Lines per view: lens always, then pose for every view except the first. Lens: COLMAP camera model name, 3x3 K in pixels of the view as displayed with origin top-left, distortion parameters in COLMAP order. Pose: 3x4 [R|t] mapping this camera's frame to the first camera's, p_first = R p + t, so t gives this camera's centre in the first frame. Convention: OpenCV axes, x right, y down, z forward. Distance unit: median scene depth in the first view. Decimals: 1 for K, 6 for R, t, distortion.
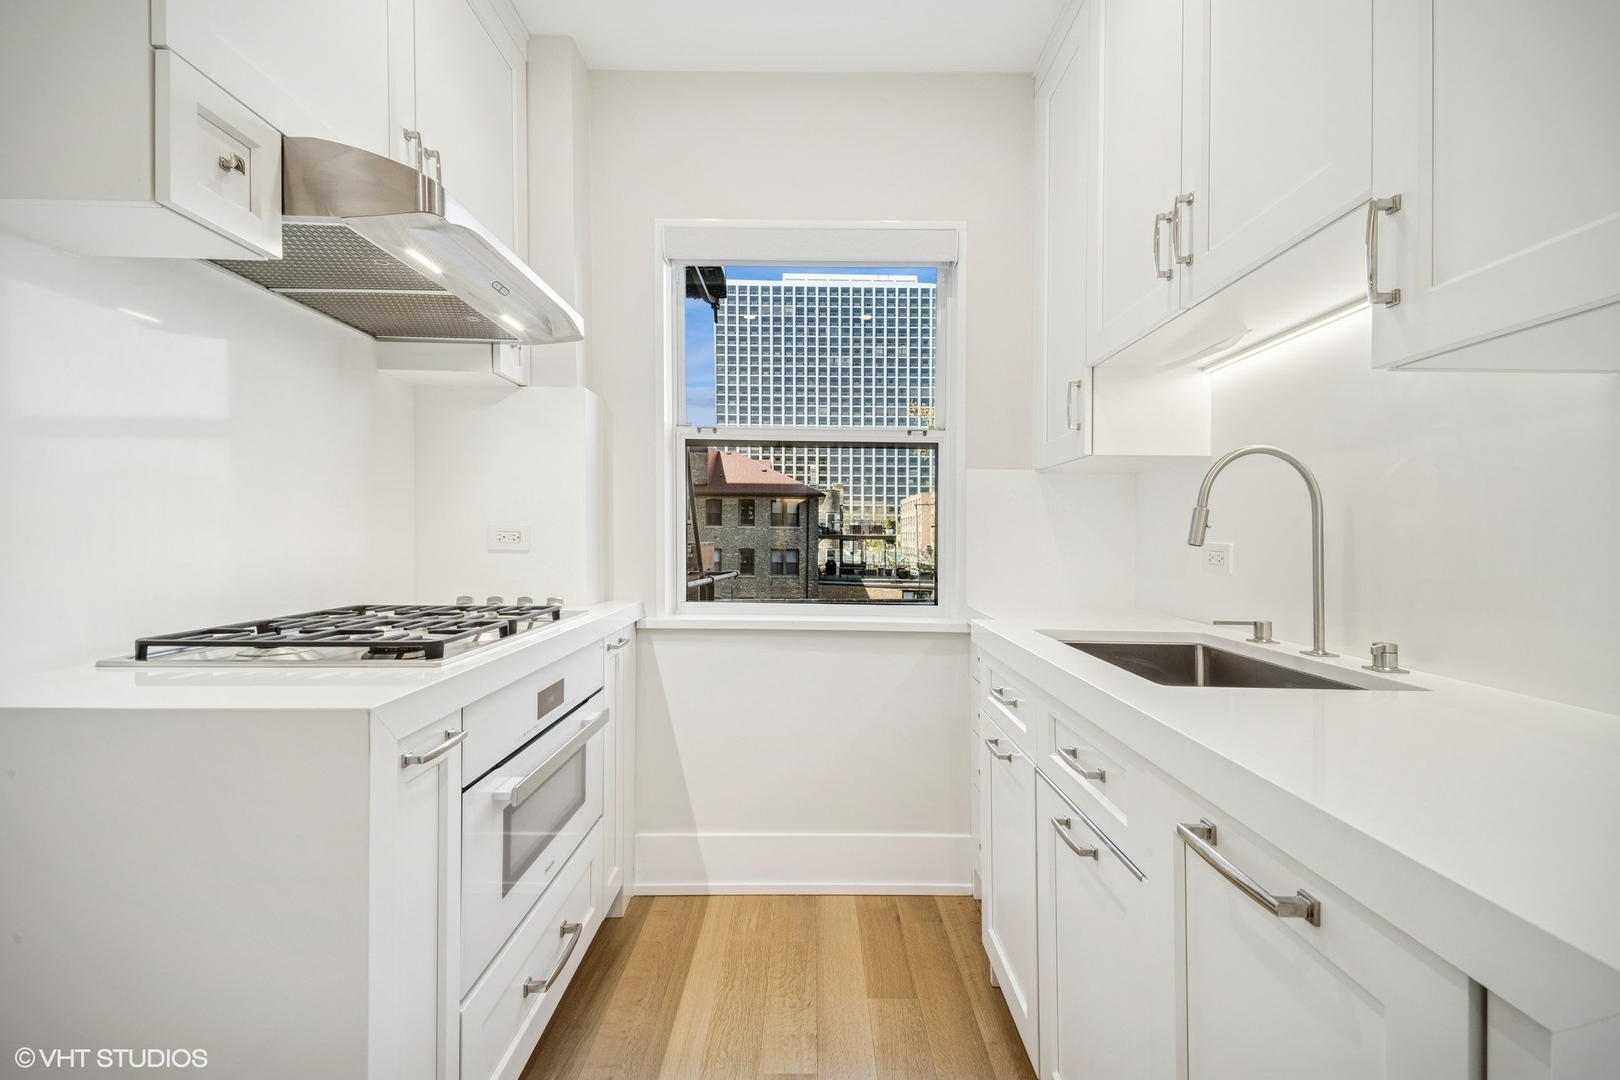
lens RADIAL K [[694.1, 0, 821.1], [0, 694.1, 540.7], [0, 0, 1]] dist [0.036629, -0.013562]
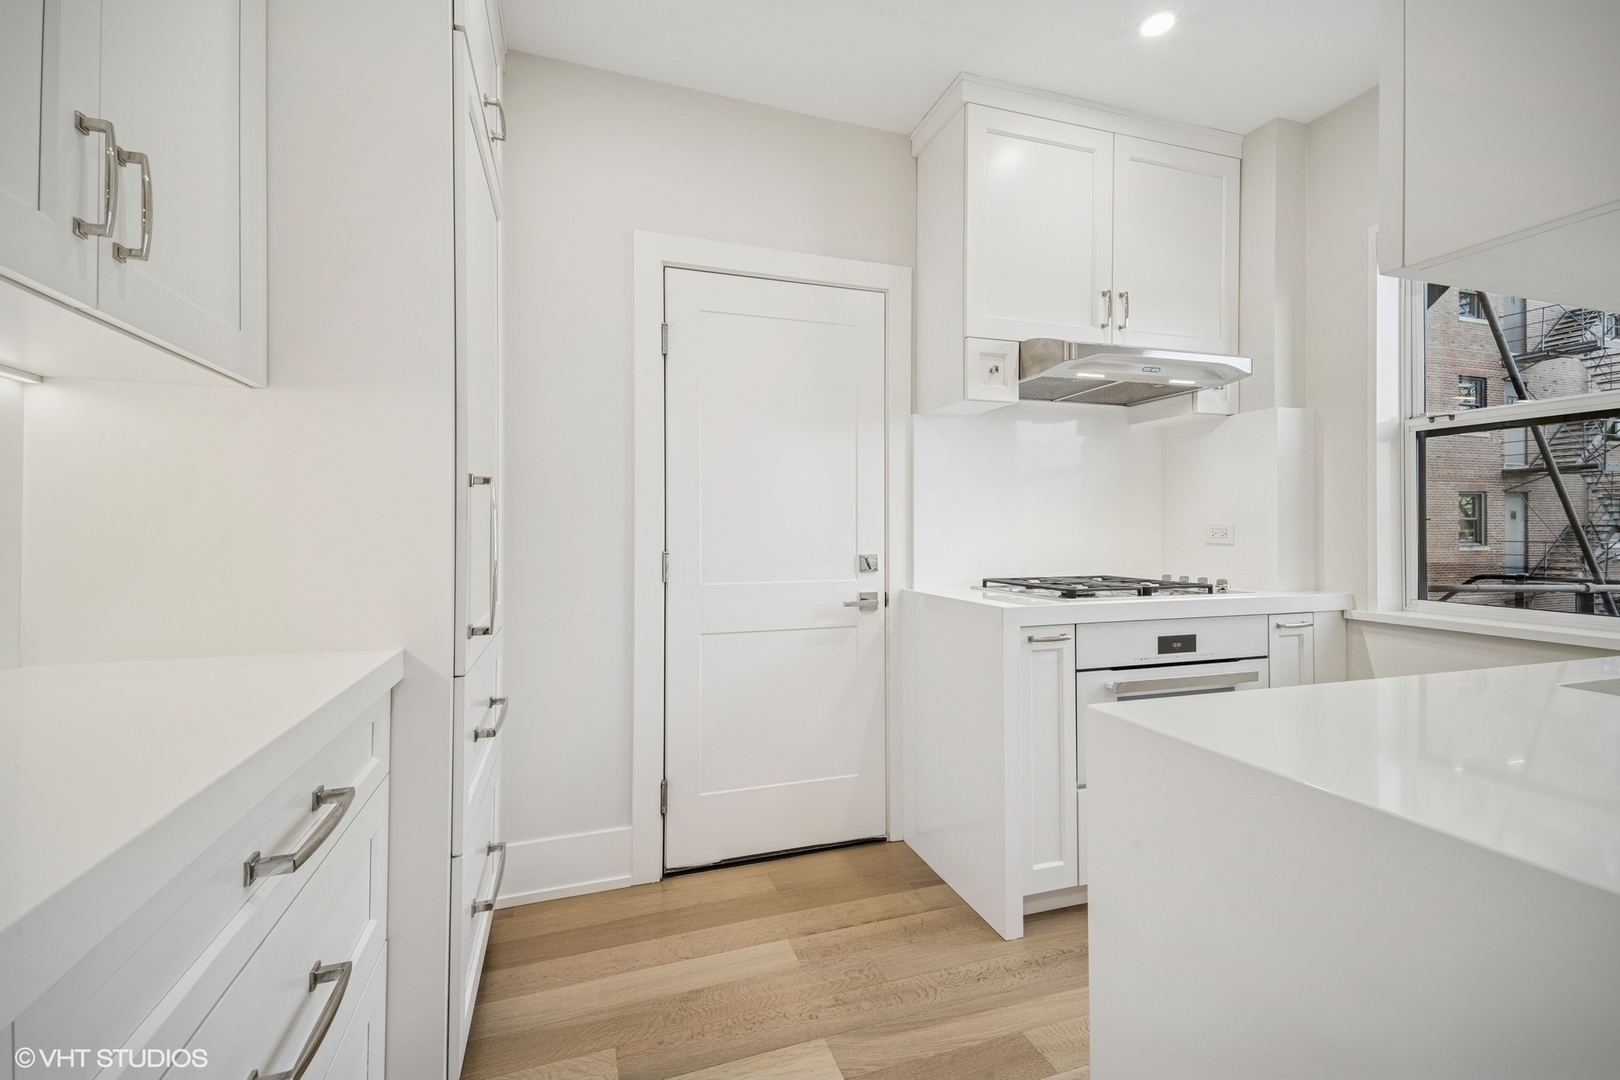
lens RADIAL K [[694.1, 0, 811.5], [0, 694.1, 524.1], [0, 0, 1]] dist [0.036629, -0.013562]
pose [[0.315631, -0.018523, -0.948701, 0.505477], [-0.002601, 0.999789, -0.020386, 0.005914], [0.948878, 0.008902, 0.315516, -0.119294]]
